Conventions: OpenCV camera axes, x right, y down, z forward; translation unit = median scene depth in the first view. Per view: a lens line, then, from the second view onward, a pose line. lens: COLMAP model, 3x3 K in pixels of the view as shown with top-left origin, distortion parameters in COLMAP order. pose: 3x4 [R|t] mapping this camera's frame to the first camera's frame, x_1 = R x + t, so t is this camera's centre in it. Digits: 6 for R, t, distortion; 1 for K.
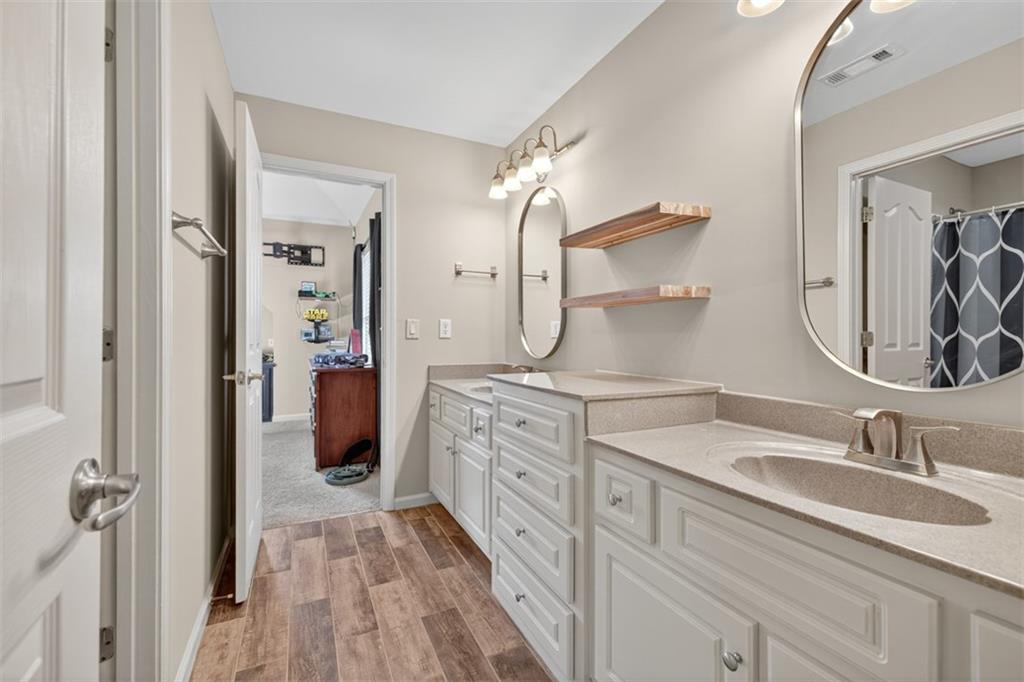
lens RADIAL K [[431.8, 0, 509.7], [0, 431.8, 337.7], [0, 0, 1]] dist [0.000614, 0.000035]
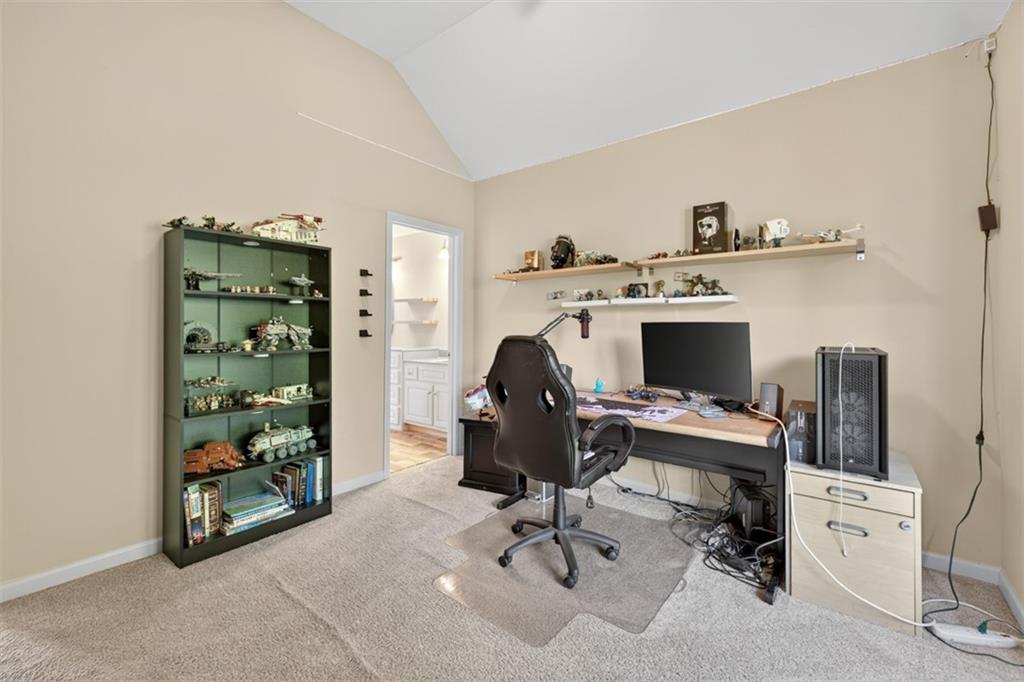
lens RADIAL K [[431.8, 0, 512.5], [0, 431.8, 334.3], [0, 0, 1]] dist [0.000614, 0.000035]
pose [[0.912593, 0.004794, 0.408841, -0.494707], [-0.005537, 0.999984, 0.000636, -0.014810], [-0.408832, -0.002844, 0.912605, -2.856223]]
